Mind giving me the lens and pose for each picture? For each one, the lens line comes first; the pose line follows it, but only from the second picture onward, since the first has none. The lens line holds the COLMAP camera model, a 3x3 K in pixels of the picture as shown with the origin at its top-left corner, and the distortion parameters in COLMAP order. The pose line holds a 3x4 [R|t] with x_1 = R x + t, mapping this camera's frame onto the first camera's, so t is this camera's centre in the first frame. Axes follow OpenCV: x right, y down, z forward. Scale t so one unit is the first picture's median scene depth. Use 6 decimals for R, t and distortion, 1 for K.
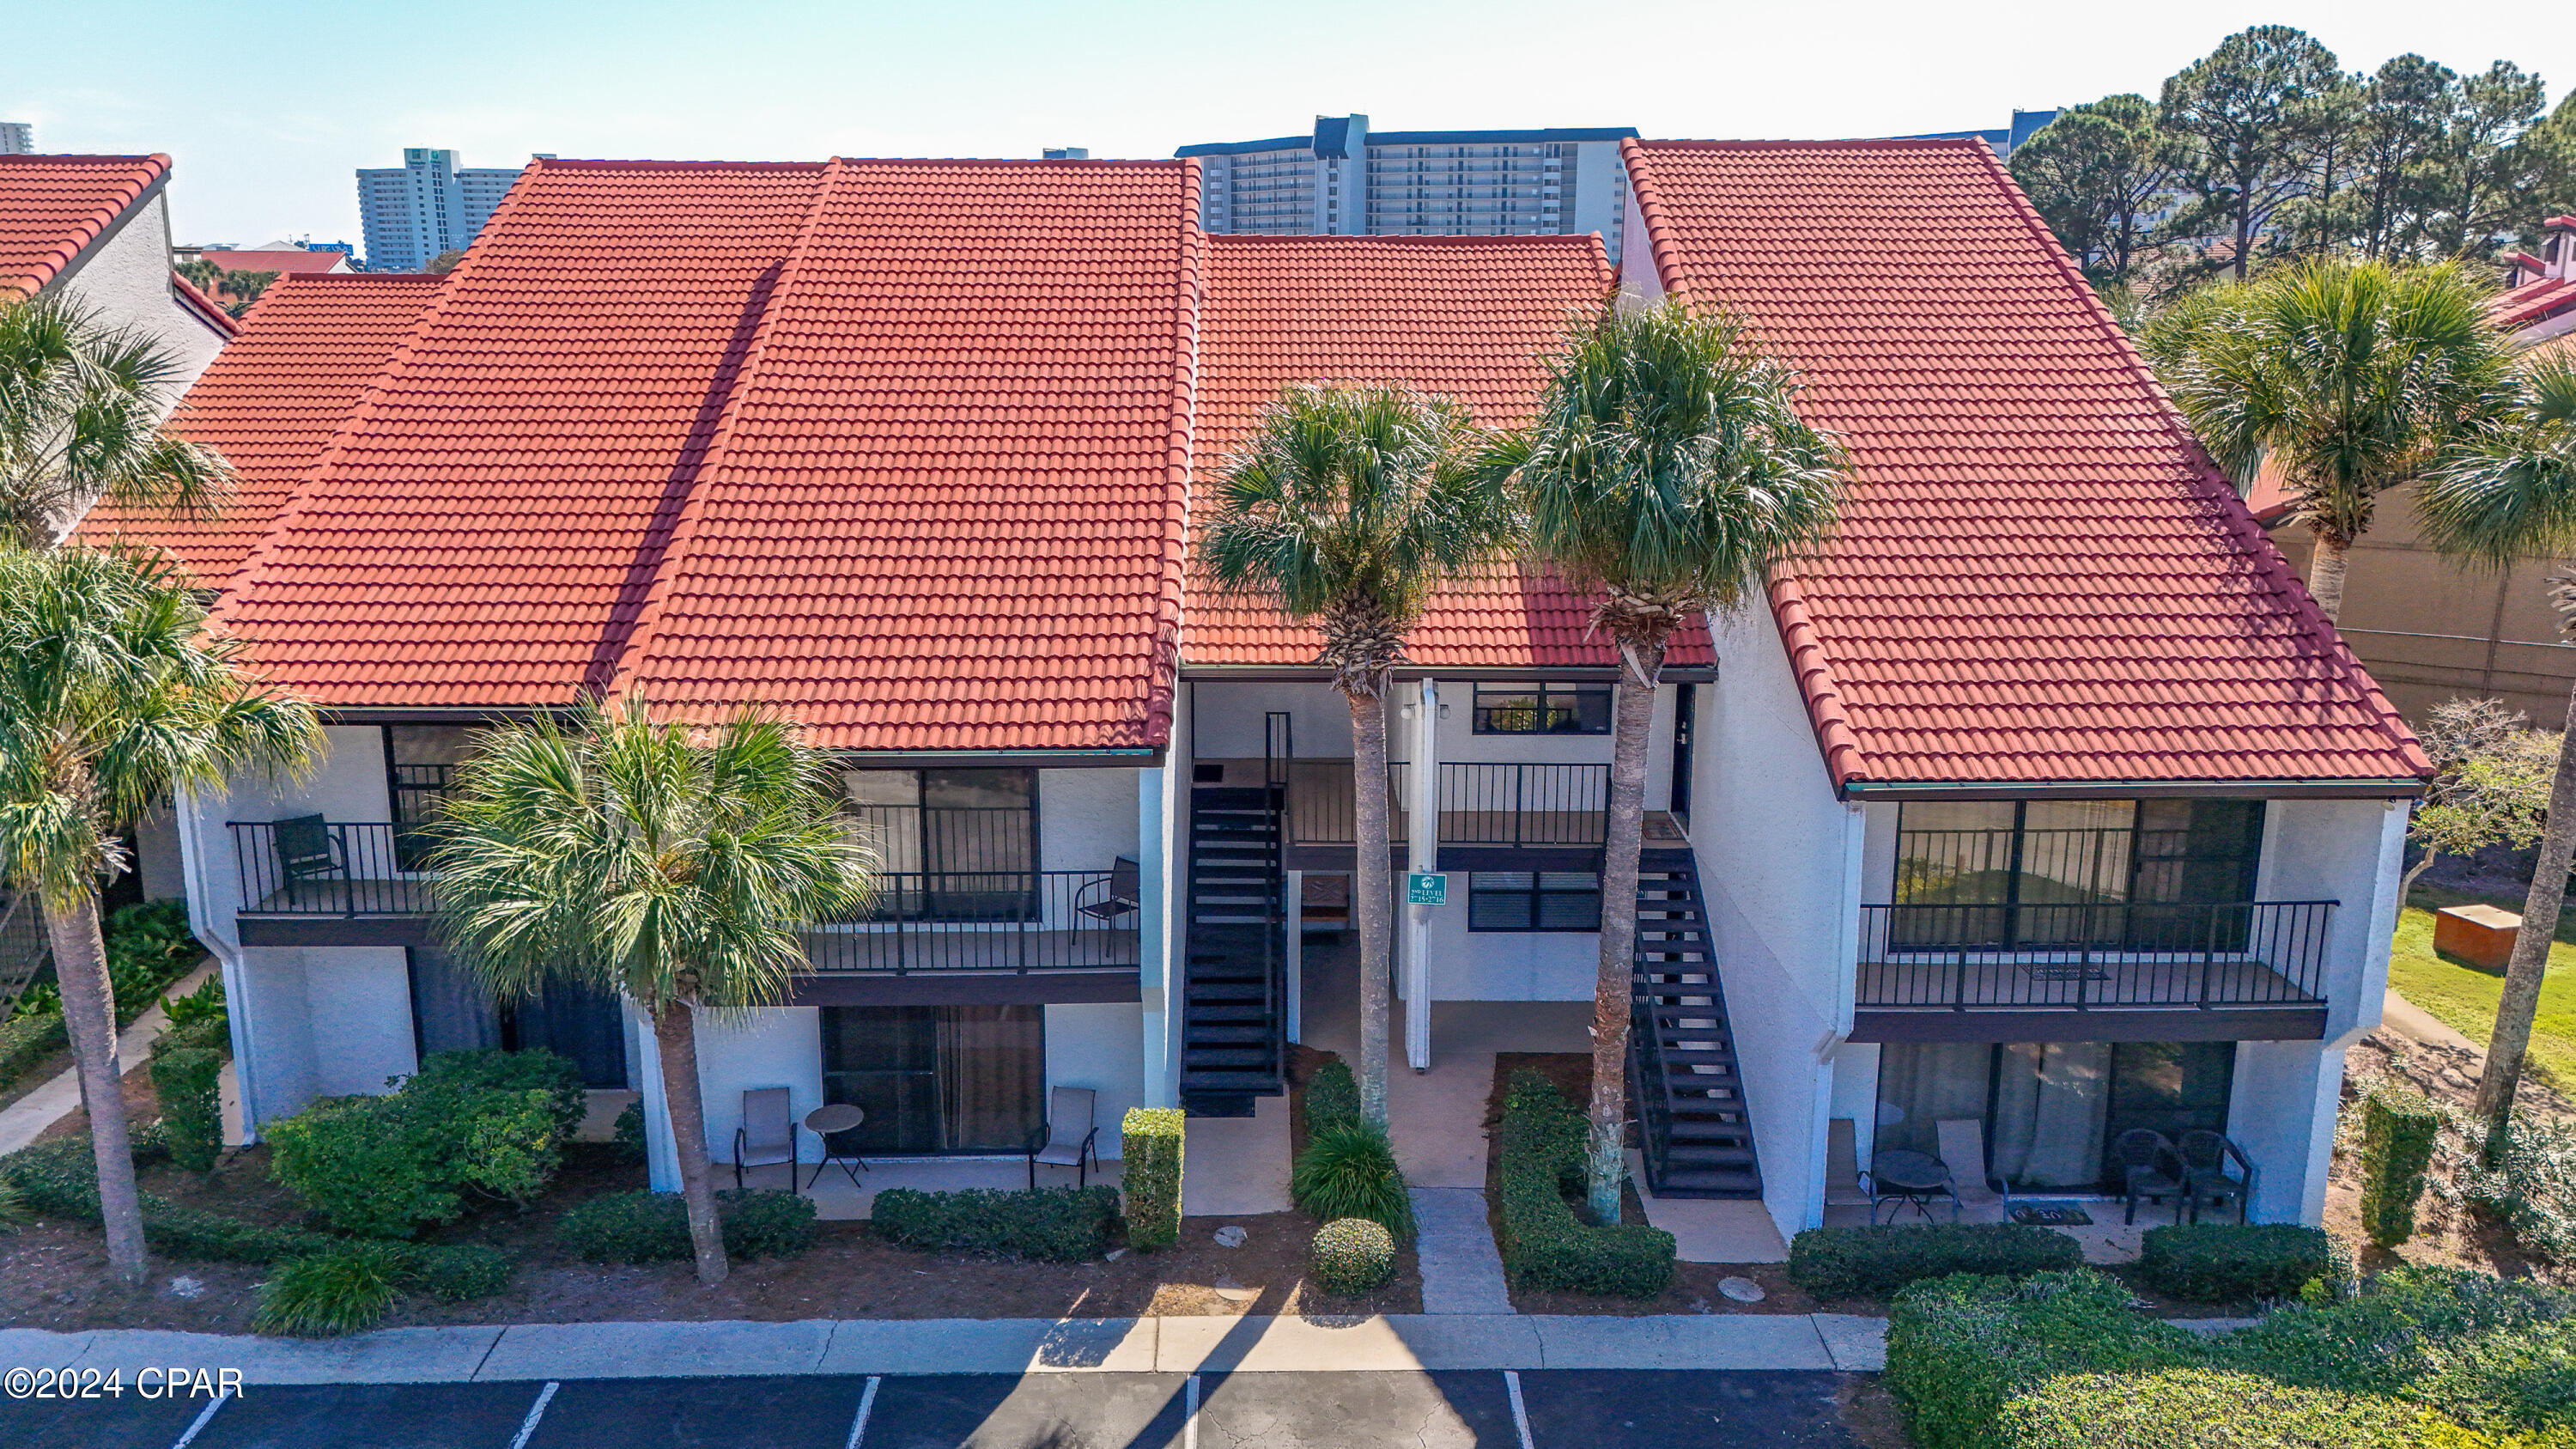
lens RADIAL K [[1890.8, 0, 1289.4], [0, 1890.8, 710.4], [0, 0, 1]] dist [0.066676, -0.060389]
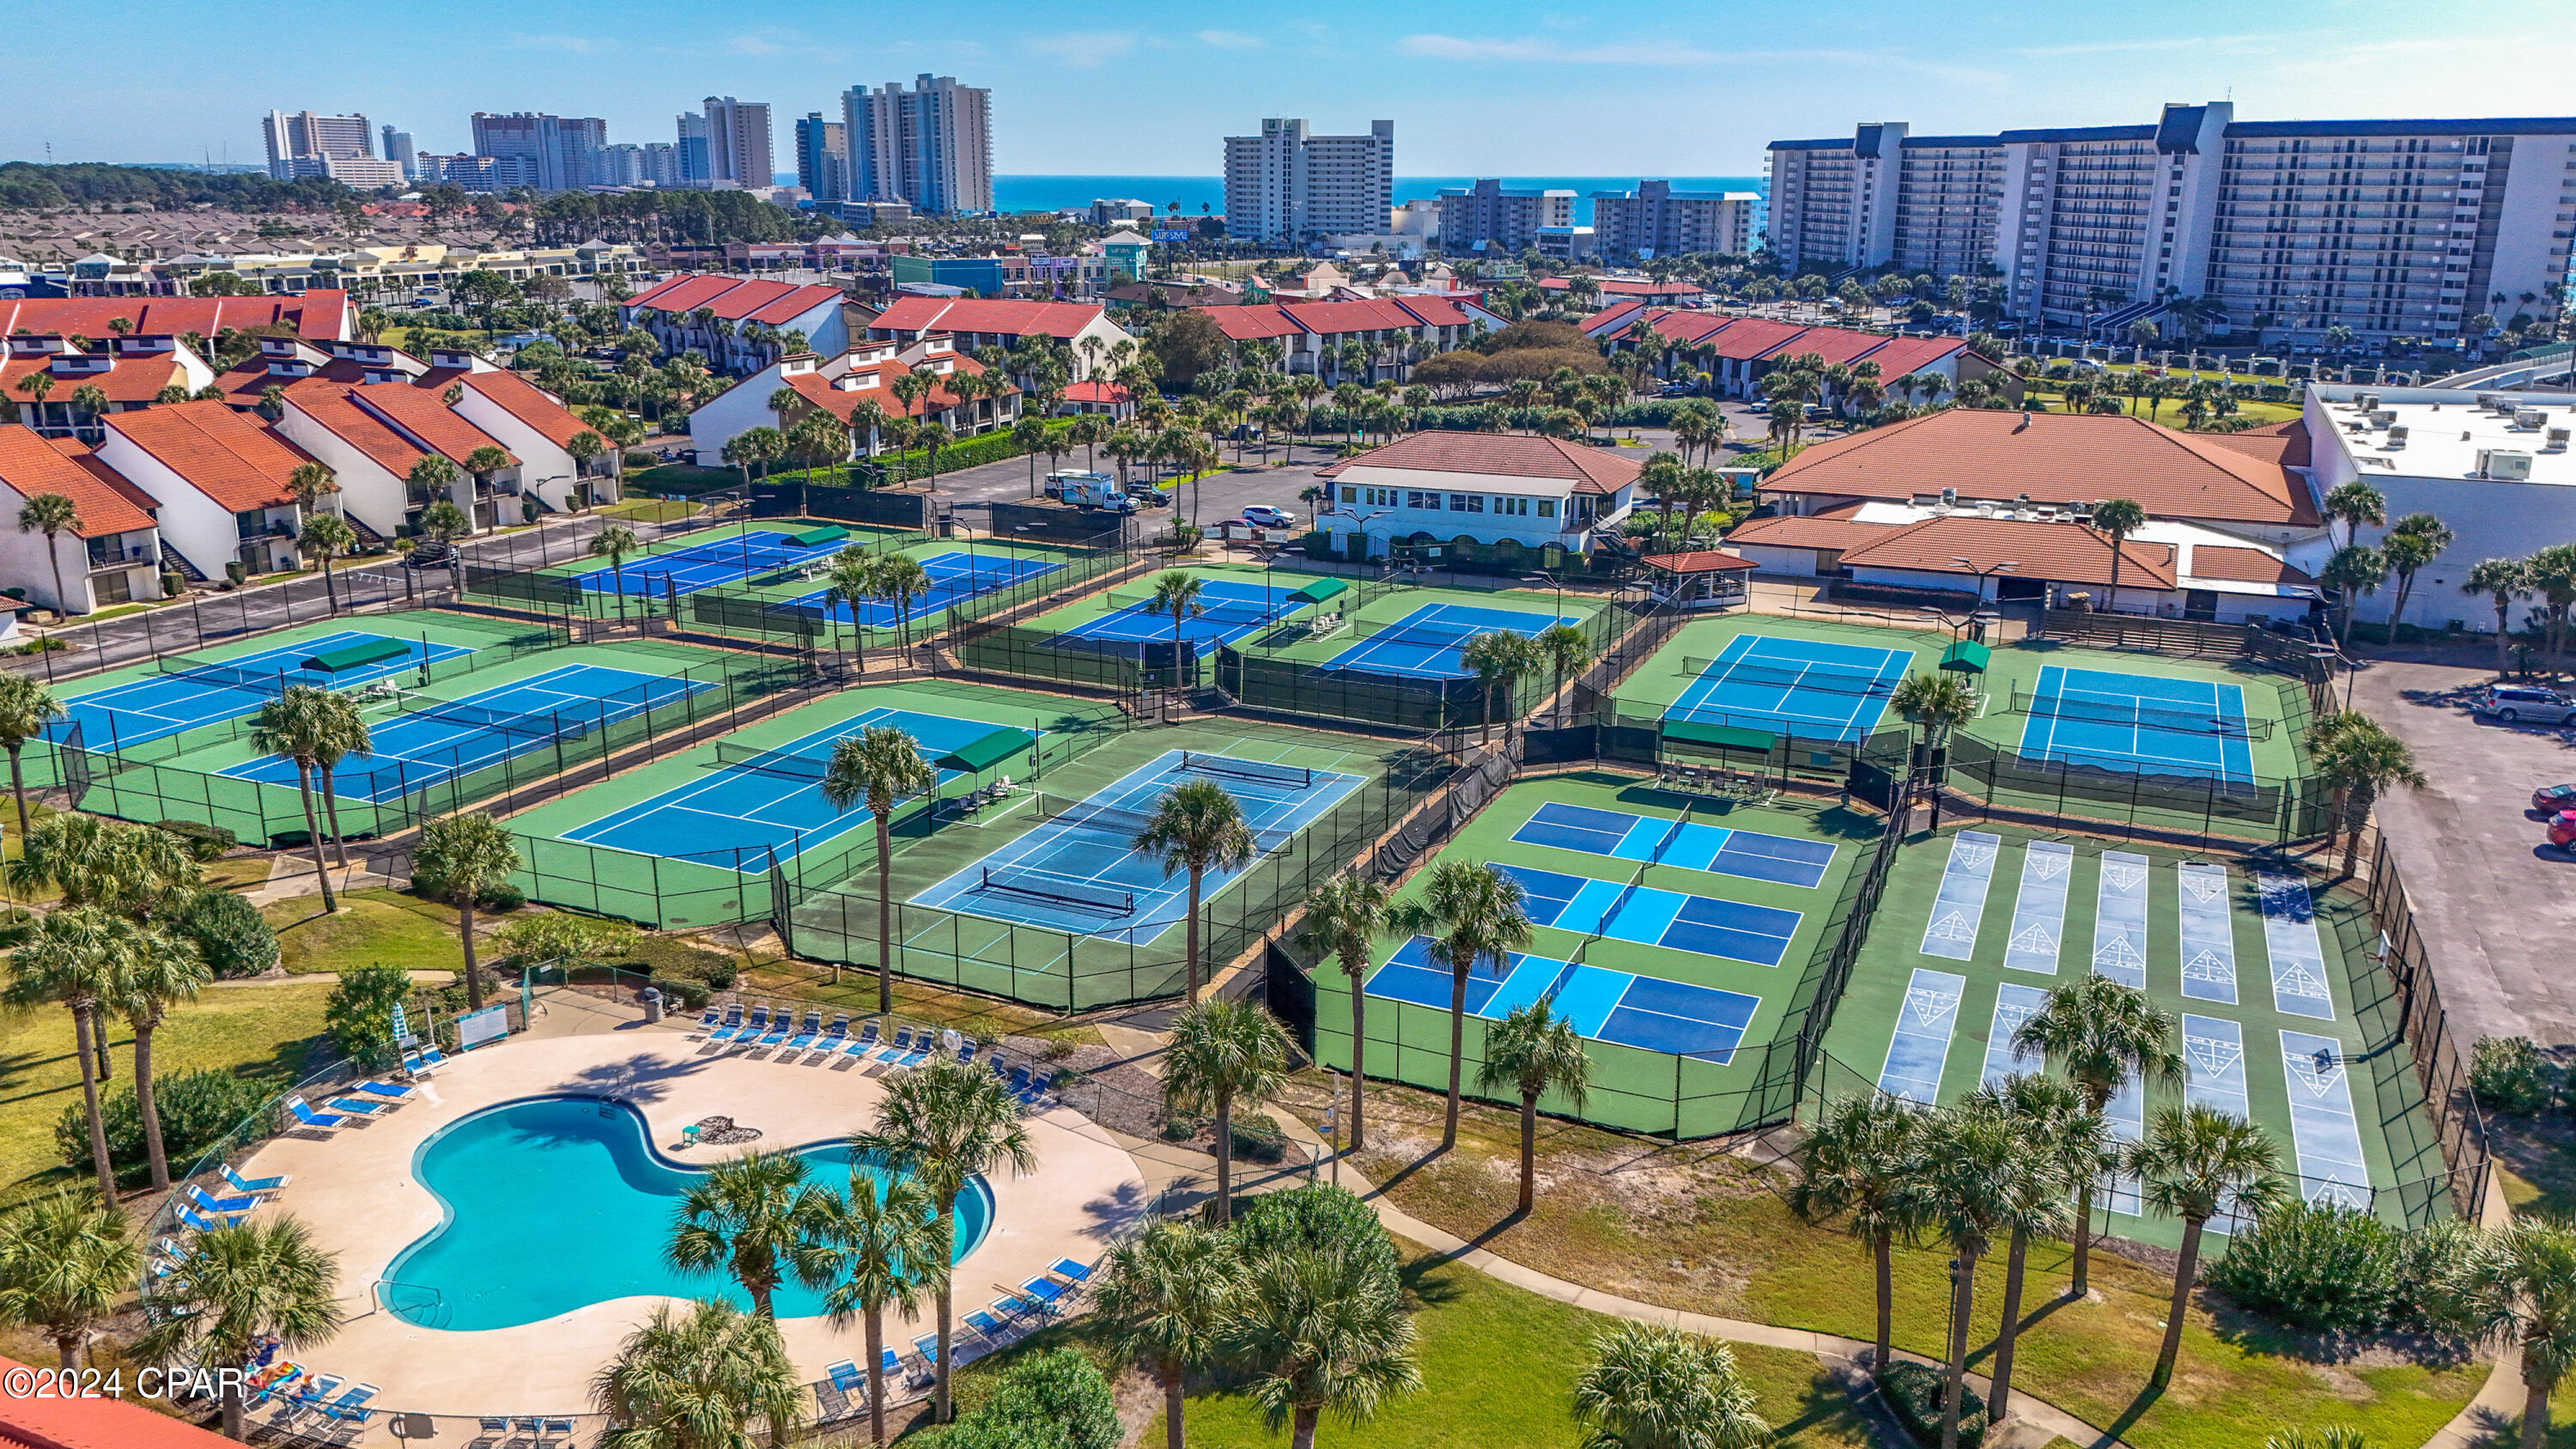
lens RADIAL K [[1890.8, 0, 1284.1], [0, 1890.8, 729.1], [0, 0, 1]] dist [0.066676, -0.060389]
pose [[0.906747, 0.121498, -0.403792, 0.795449], [-0.099864, 0.992223, 0.074301, -1.193270], [0.409679, -0.027047, 0.911829, 0.777973]]
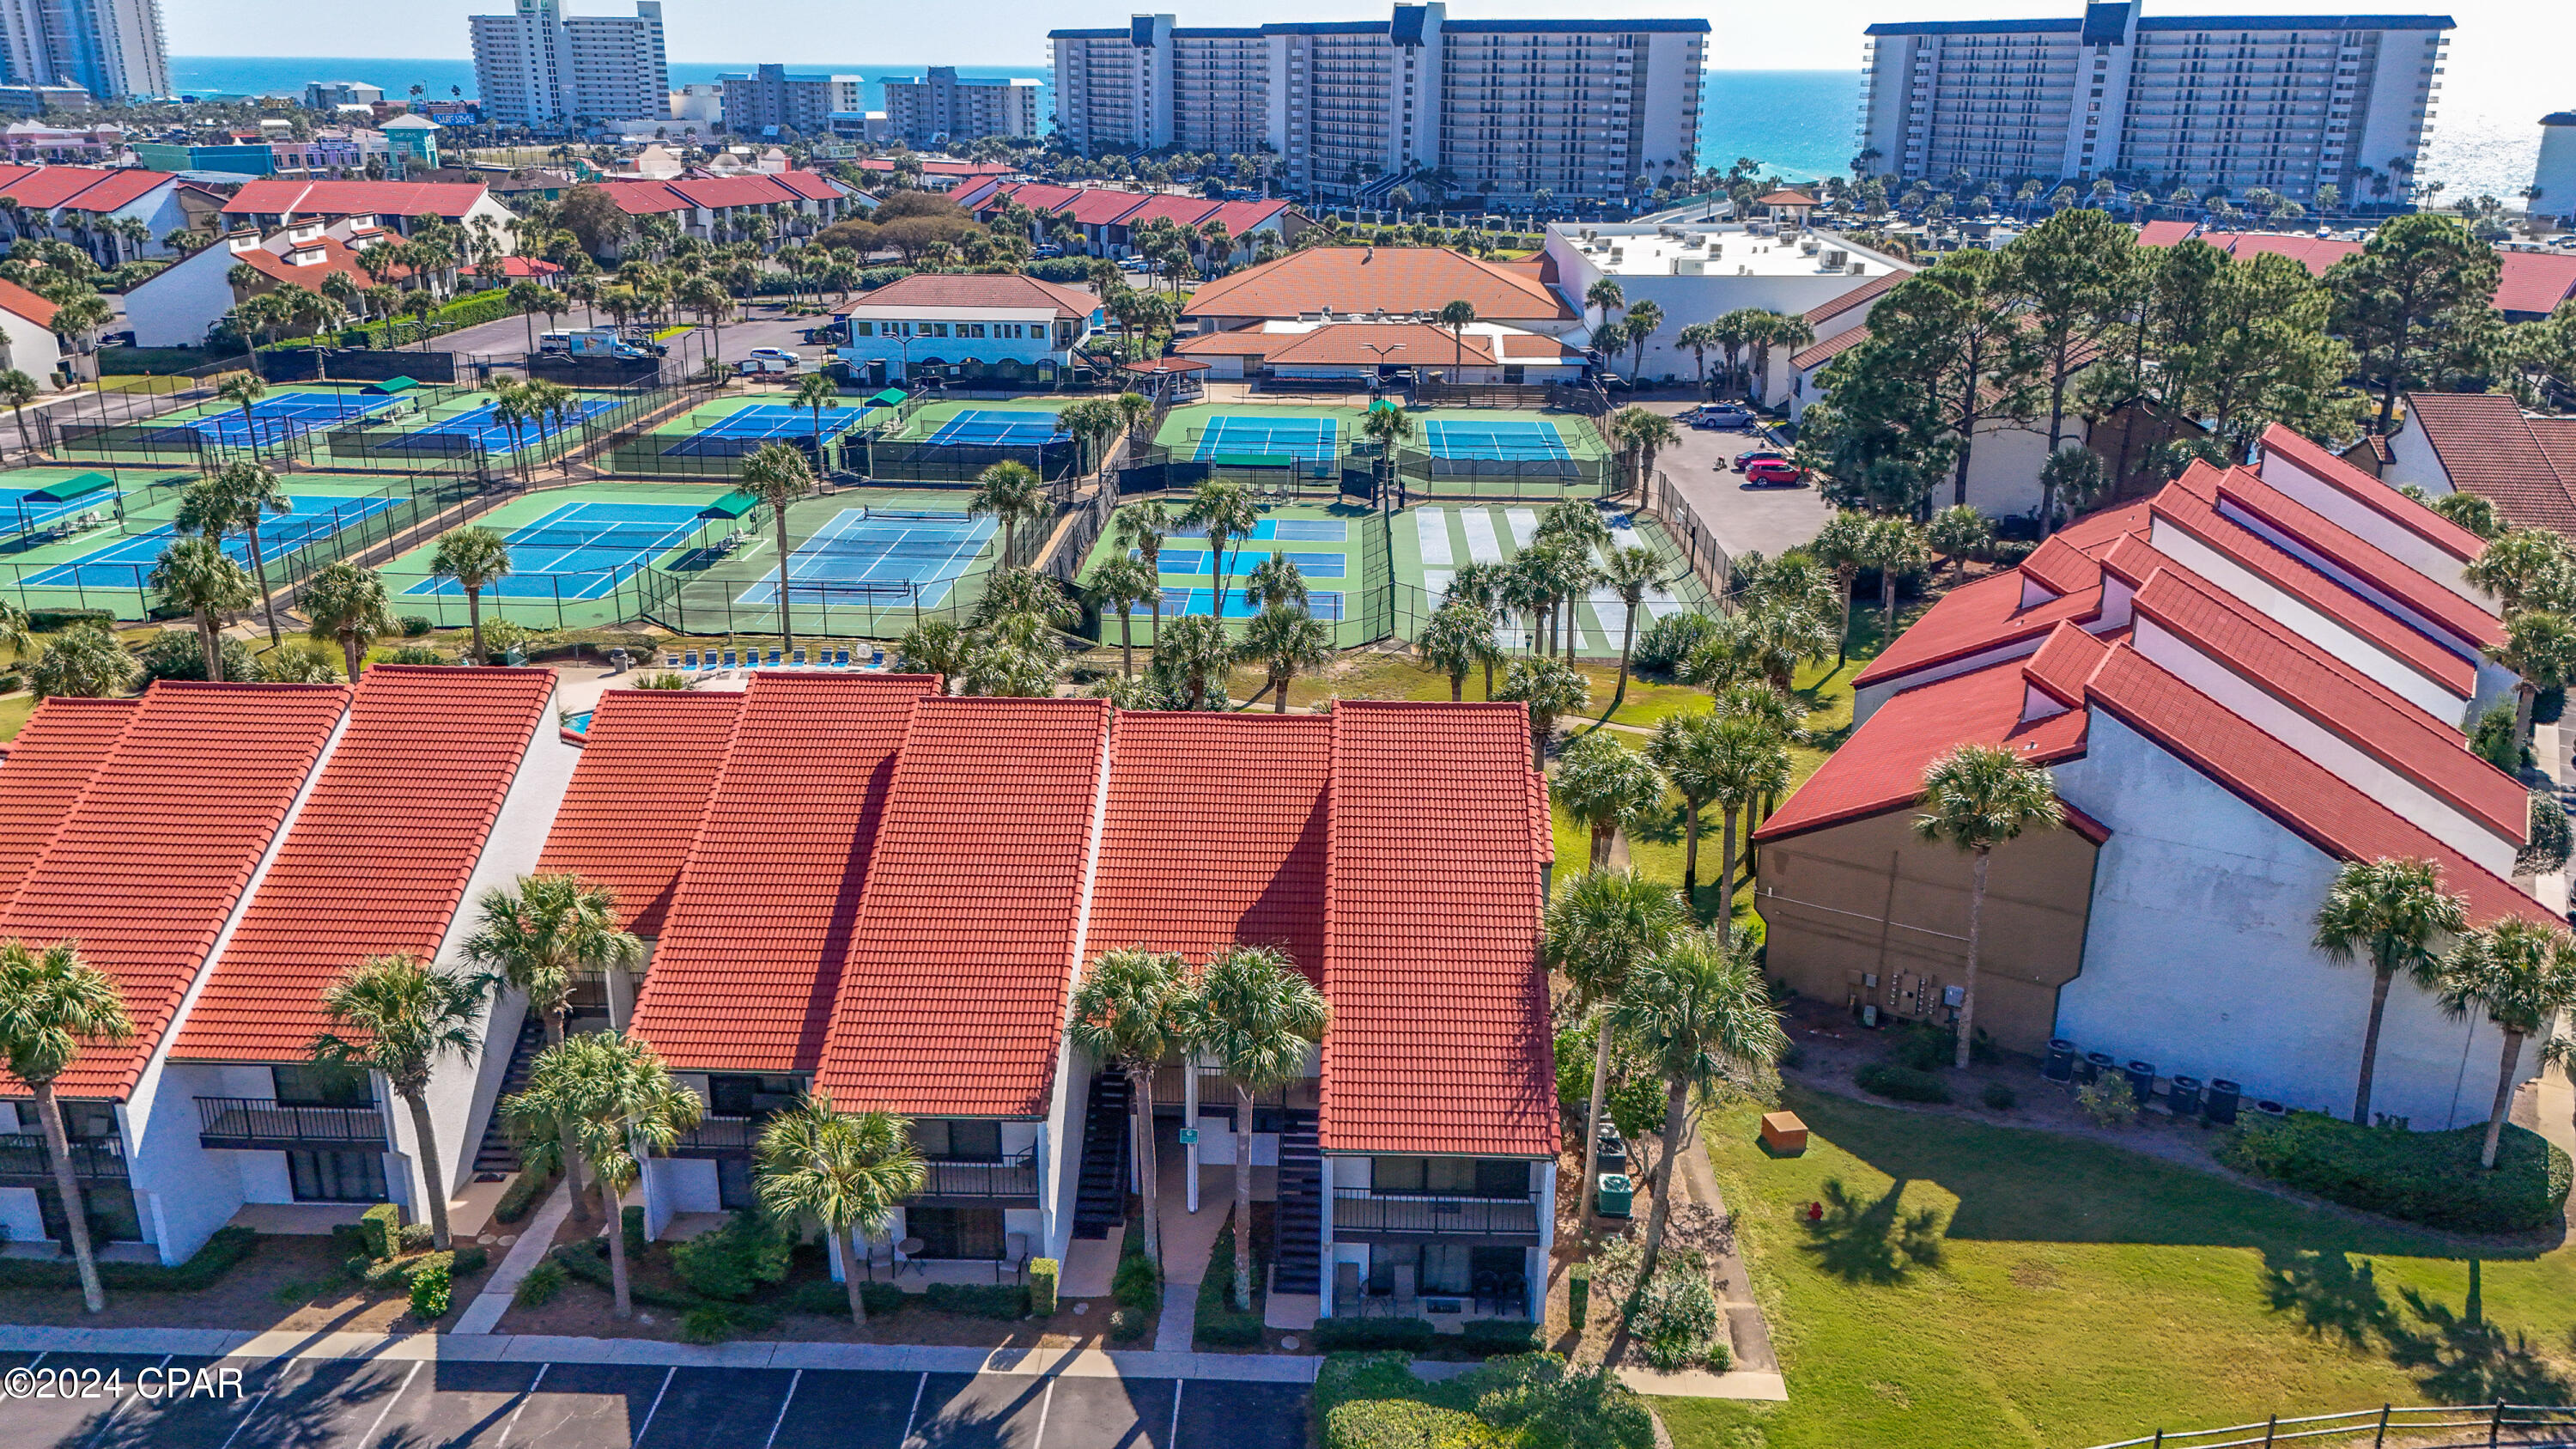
lens RADIAL K [[1890.8, 0, 1288.1], [0, 1890.8, 712.0], [0, 0, 1]] dist [0.066676, -0.060389]
pose [[0.998576, 0.021263, -0.048920, 0.325746], [-0.016403, 0.995082, 0.097691, -0.688582], [0.050757, -0.096749, 0.994014, -1.240602]]
